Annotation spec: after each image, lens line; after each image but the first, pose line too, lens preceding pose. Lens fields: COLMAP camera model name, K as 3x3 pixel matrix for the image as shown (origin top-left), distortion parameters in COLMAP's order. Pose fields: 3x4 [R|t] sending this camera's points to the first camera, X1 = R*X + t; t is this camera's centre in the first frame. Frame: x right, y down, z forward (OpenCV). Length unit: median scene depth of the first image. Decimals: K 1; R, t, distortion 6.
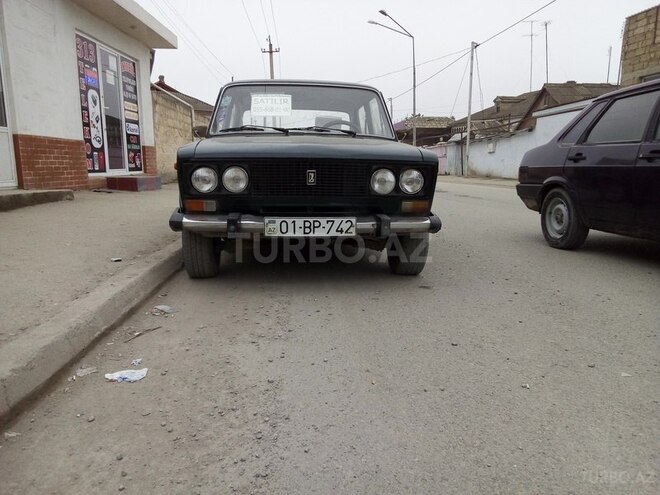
lens RADIAL K [[500.2, 0, 330.0], [0, 500.2, 247.5], [0, 0, 1]] dist [0.004990, -0.008991]
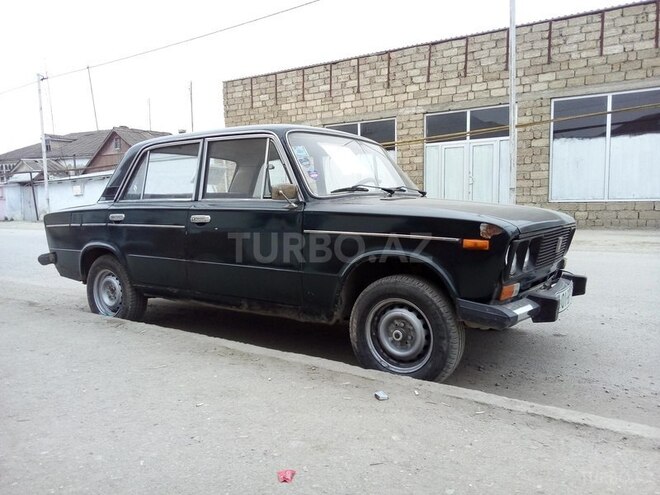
lens RADIAL K [[500.2, 0, 330.0], [0, 500.2, 247.5], [0, 0, 1]] dist [0.004990, -0.008991]
pose [[0.643457, -0.080217, 0.761268, -0.163144], [0.139971, 0.990057, -0.013984, -0.028704], [-0.752577, 0.115554, 0.648287, 0.108883]]
